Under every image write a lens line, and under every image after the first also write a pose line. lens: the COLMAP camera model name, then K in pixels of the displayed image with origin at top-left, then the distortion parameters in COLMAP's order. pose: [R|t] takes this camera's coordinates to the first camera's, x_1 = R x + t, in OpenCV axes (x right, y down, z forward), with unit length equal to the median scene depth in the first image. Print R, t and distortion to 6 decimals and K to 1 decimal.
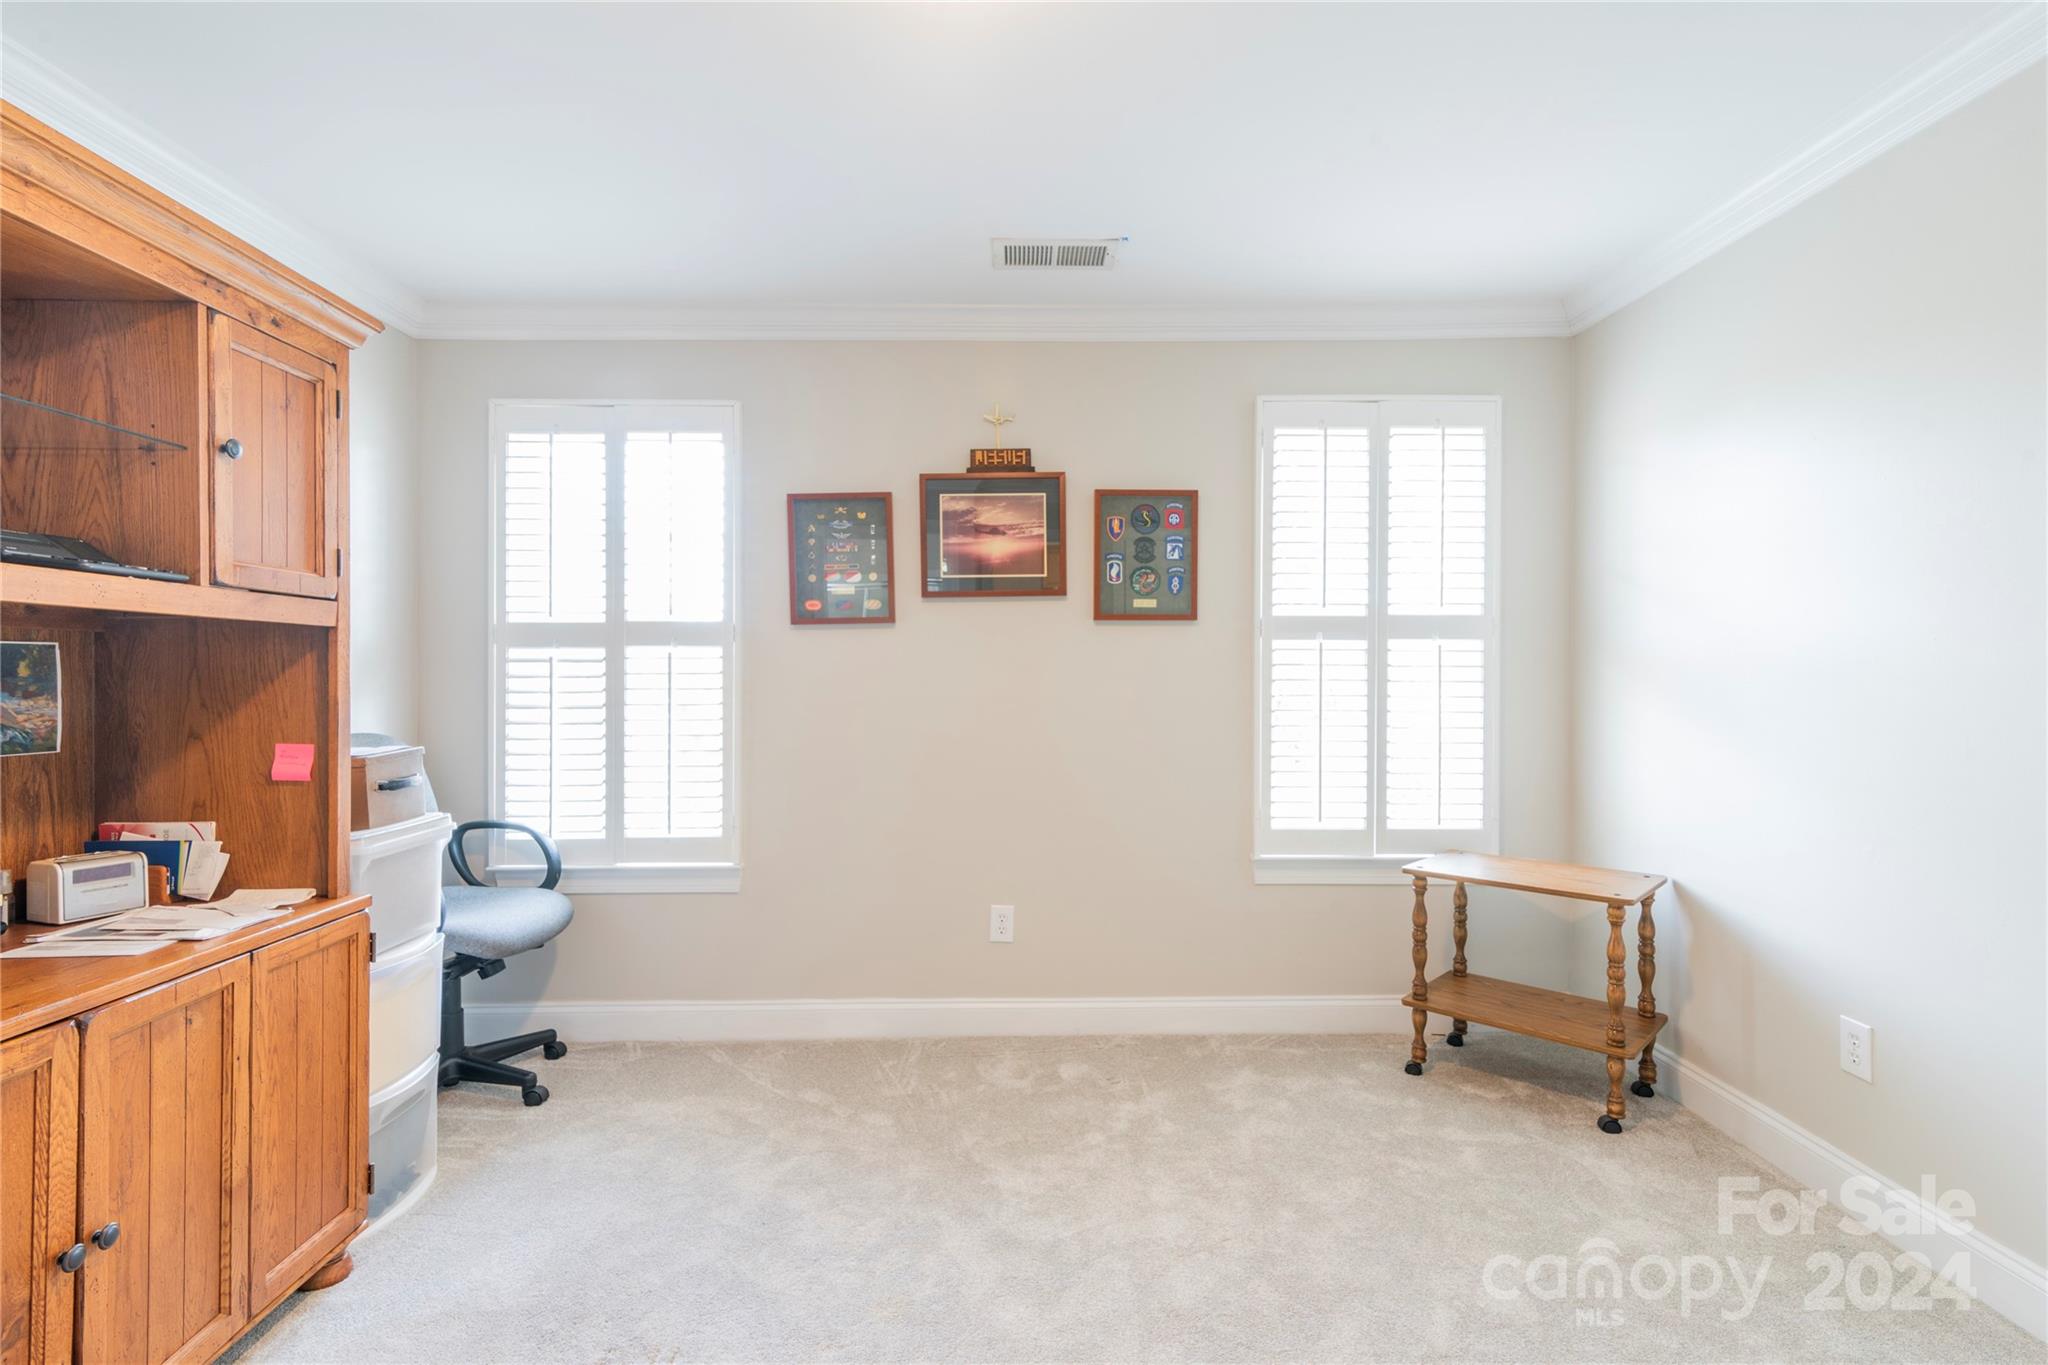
lens RADIAL K [[968.1, 0, 1024.0], [0, 968.1, 682.5], [0, 0, 1]] dist [0.004431, -0.000179]
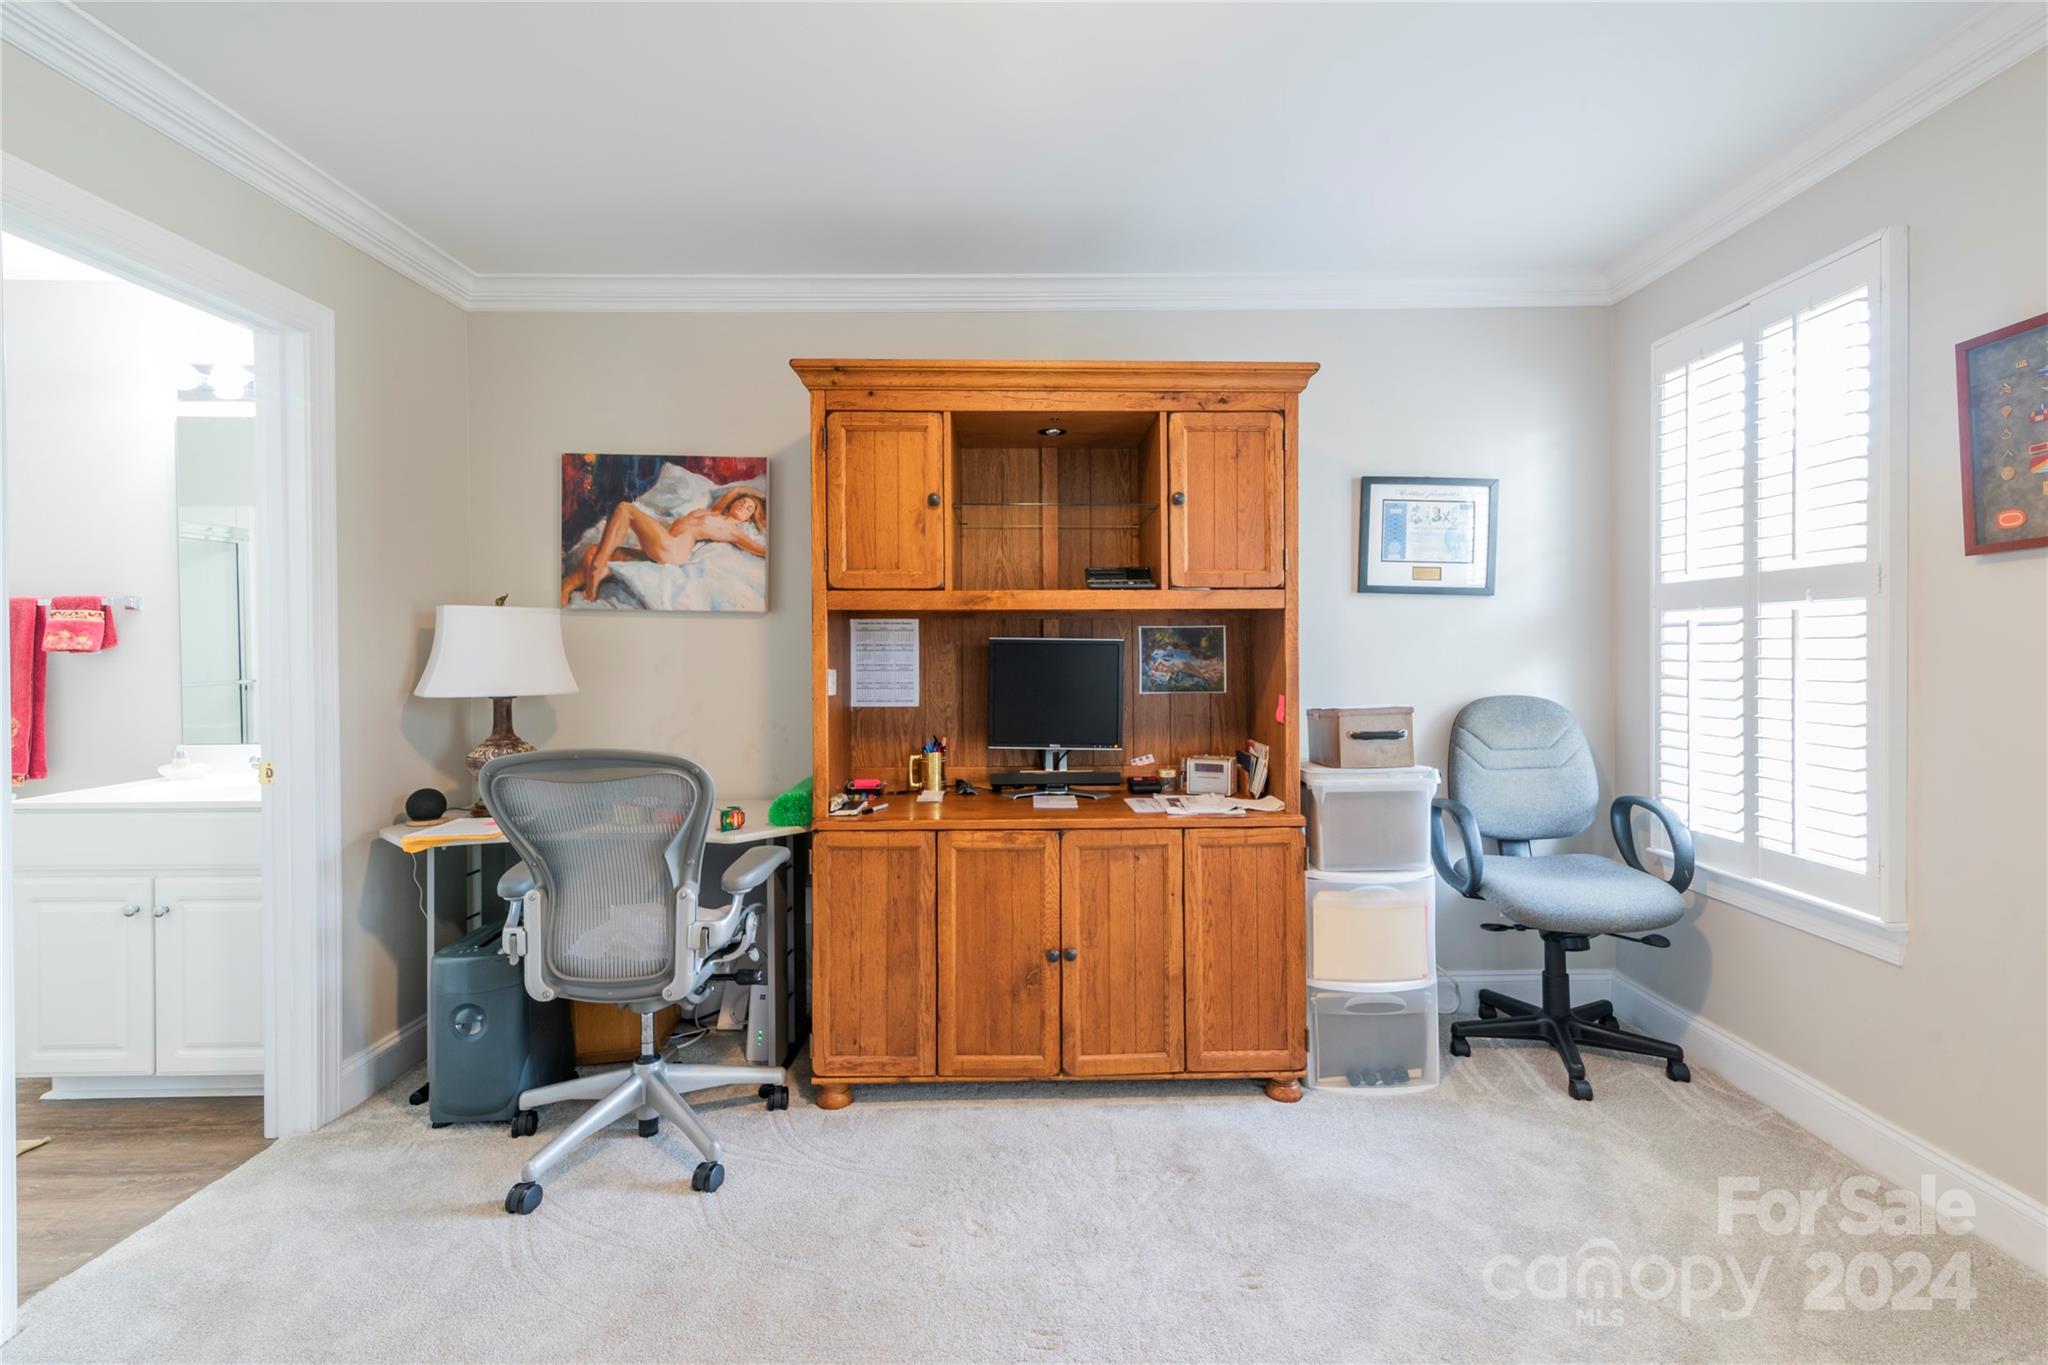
lens RADIAL K [[957.5, 0, 1028.5], [0, 957.5, 655.4], [0, 0, 1]] dist [0.004179, 0.000027]
pose [[-0.007412, 0.007318, -0.999946, 0.379907], [0.000811, 0.999973, 0.007313, -0.001827], [0.999972, -0.000757, -0.007418, 0.419542]]
